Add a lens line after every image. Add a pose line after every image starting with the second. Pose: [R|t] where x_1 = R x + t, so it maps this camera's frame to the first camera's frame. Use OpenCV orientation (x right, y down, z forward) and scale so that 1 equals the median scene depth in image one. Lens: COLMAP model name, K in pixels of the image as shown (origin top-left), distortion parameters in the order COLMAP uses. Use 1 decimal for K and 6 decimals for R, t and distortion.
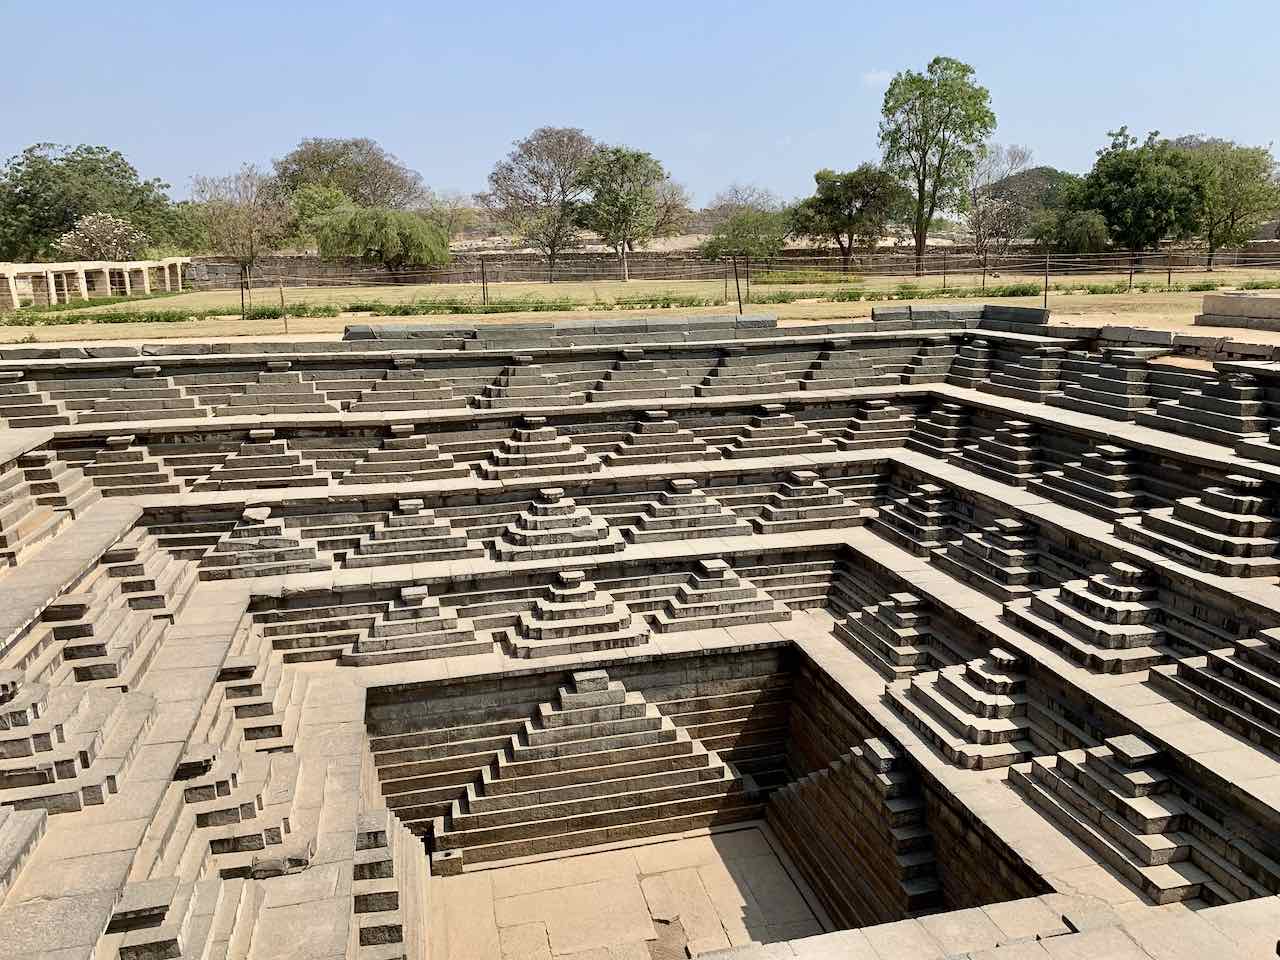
lens RADIAL K [[963.6, 0, 640.2], [0, 963.6, 472.6], [0, 0, 1]] dist [-0.016048, -0.015605]
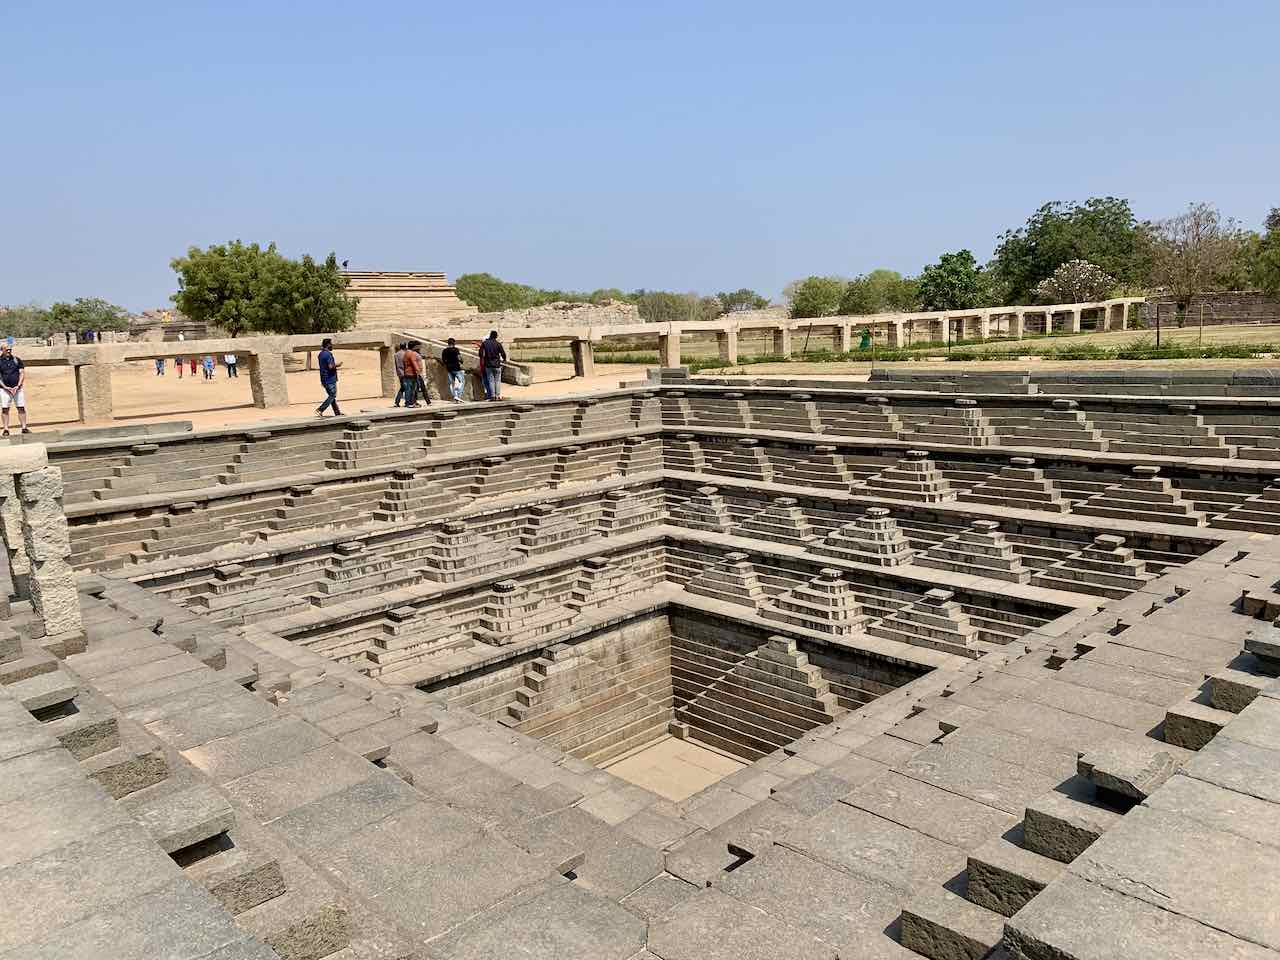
lens RADIAL K [[963.6, 0, 640.6], [0, 963.6, 485.5], [0, 0, 1]] dist [-0.016048, -0.015605]
pose [[0.471671, 0.130094, -0.872125, 0.675441], [-0.146718, 0.986848, 0.067857, -0.040588], [0.869483, 0.095950, 0.484555, 0.119904]]
